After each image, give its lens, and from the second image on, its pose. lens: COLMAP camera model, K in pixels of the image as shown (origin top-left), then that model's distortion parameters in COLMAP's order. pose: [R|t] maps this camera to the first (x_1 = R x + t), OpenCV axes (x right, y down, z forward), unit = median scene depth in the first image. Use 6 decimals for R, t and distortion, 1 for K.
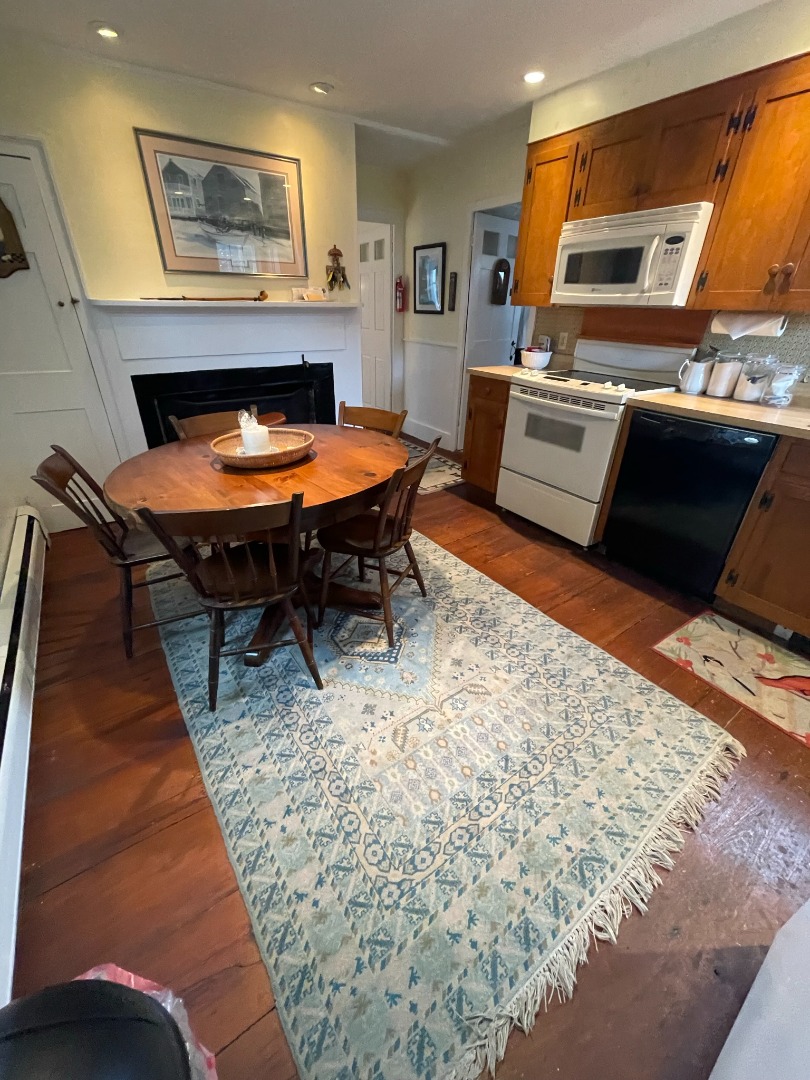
lens RADIAL K [[436.3, 0, 403.3], [0, 436.3, 538.5], [0, 0, 1]] dist [-0.000698, -0.000101]
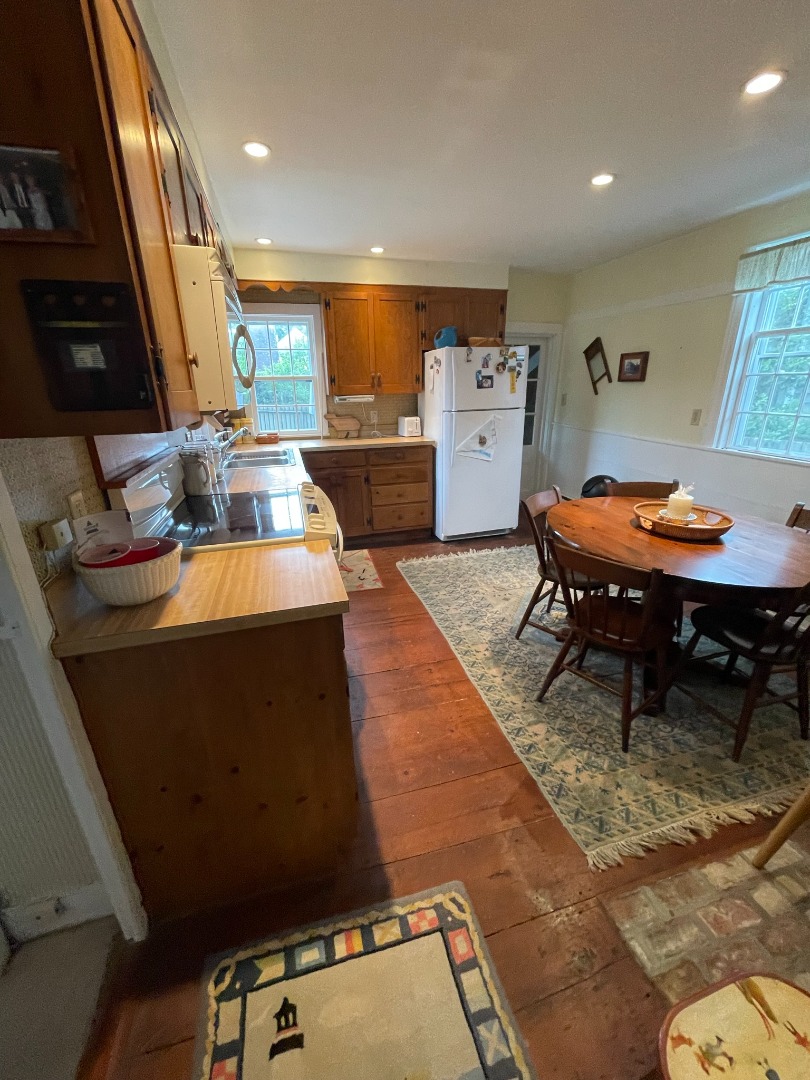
lens RADIAL K [[436.3, 0, 404.8], [0, 436.3, 539.2], [0, 0, 1]] dist [-0.000698, -0.000101]
pose [[-0.946488, -0.108383, 0.303995, 0.008518], [0.157598, 0.666774, 0.728406, -0.971007], [-0.281643, 0.737337, -0.614013, 1.692105]]
